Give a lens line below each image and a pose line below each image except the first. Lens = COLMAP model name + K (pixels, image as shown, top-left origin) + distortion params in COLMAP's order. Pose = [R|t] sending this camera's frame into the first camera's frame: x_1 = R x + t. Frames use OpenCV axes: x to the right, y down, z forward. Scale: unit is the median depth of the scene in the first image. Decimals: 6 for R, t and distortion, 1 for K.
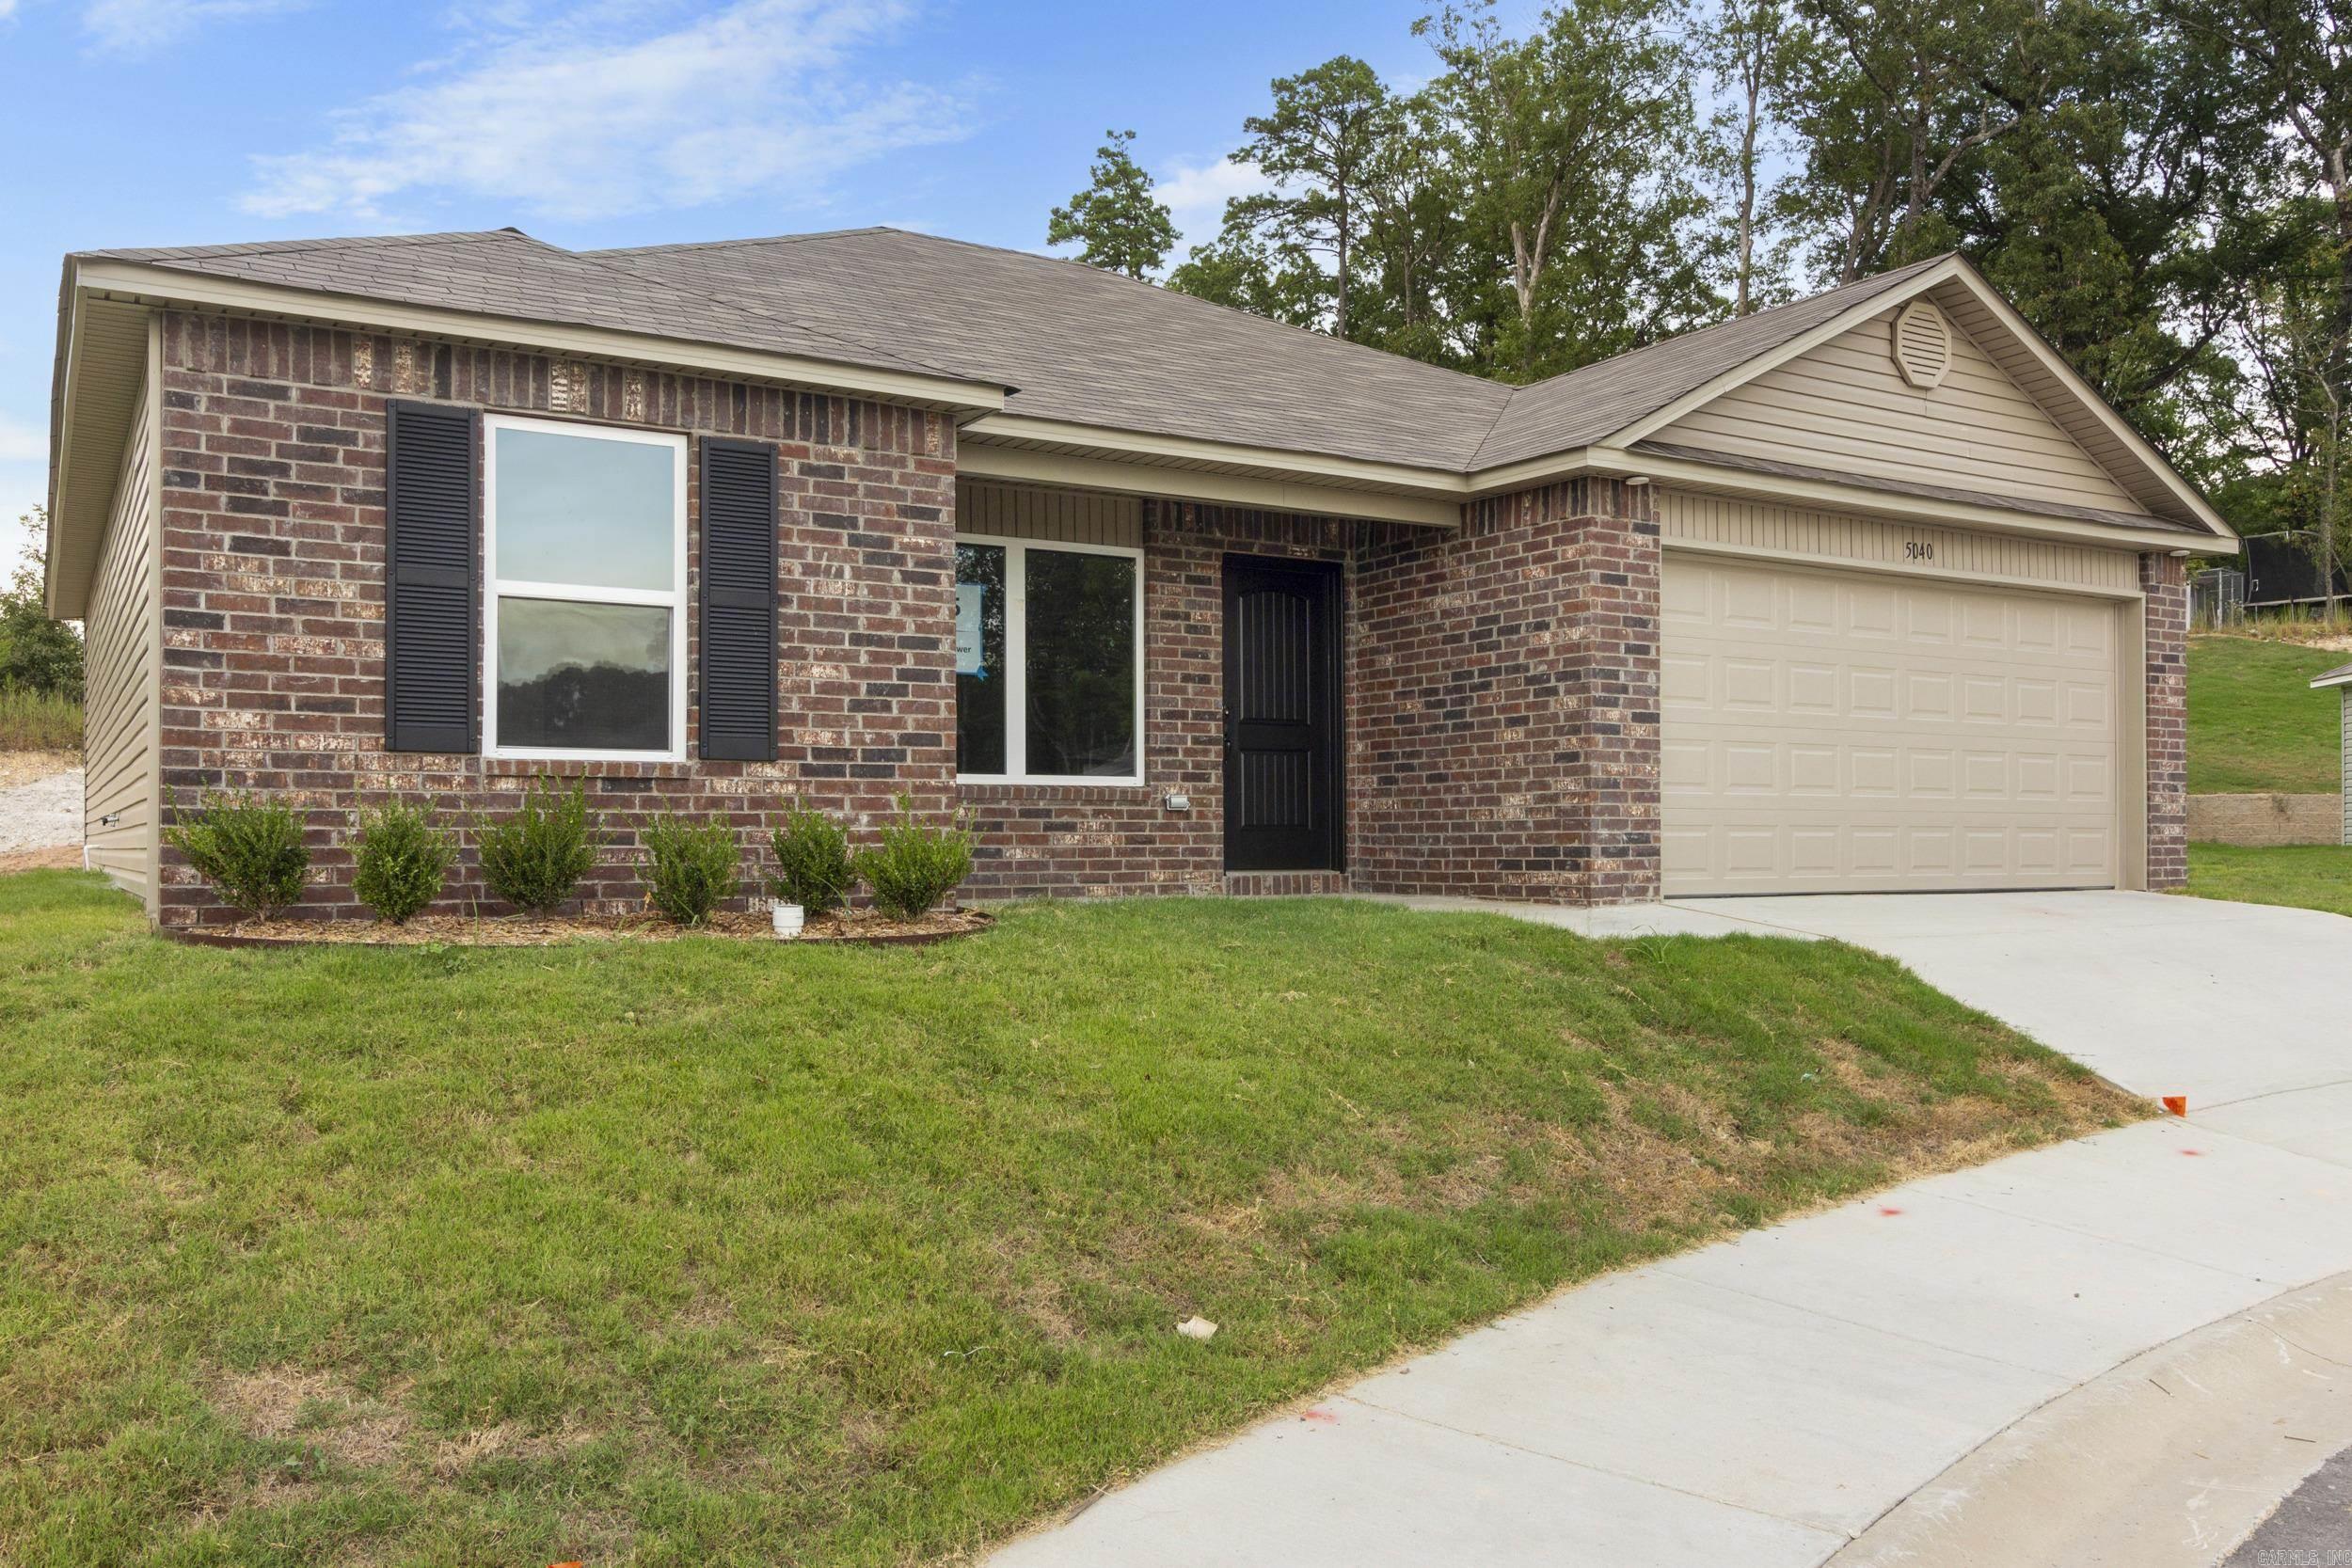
lens RADIAL K [[1861.6, 0, 1172.2], [0, 1861.6, 741.4], [0, 0, 1]] dist [0.002450, 0.001626]
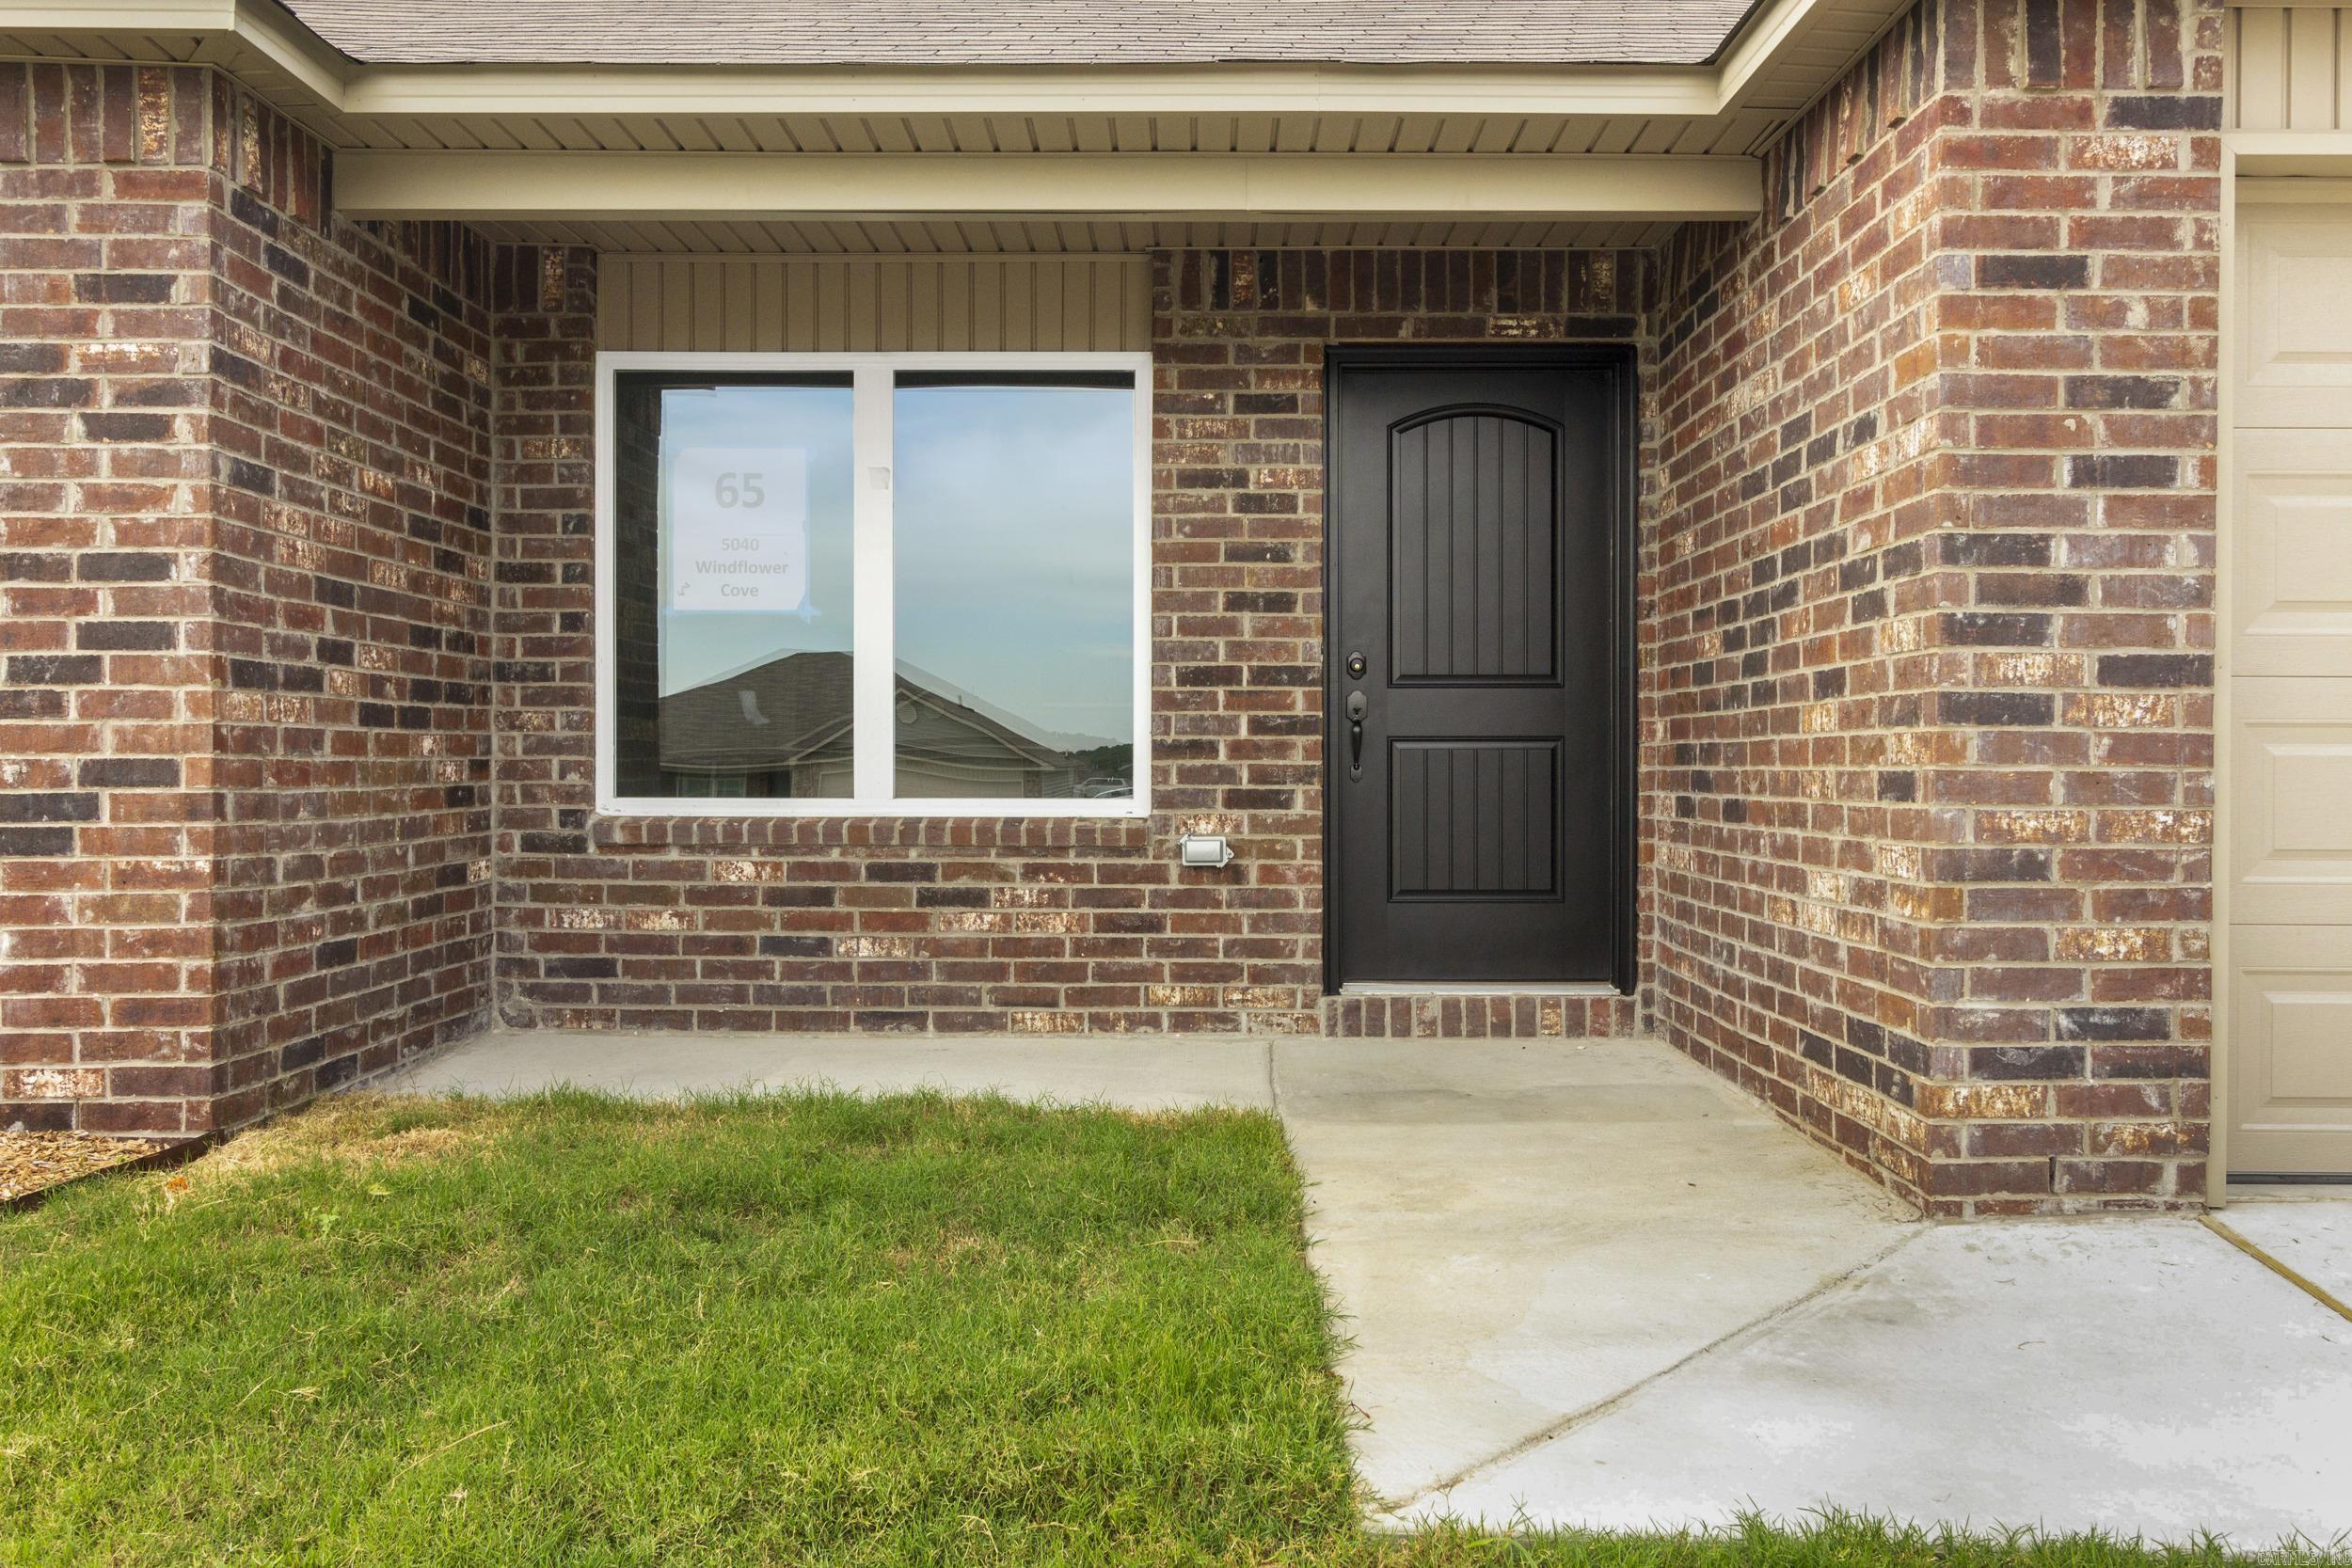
lens RADIAL K [[1861.6, 0, 1172.2], [0, 1861.6, 741.4], [0, 0, 1]] dist [0.002450, 0.001626]
pose [[0.851755, -0.000847, -0.523939, 0.277157], [0.023500, 0.999054, 0.036589, -0.016467], [0.523412, -0.043477, 0.850970, 0.609110]]
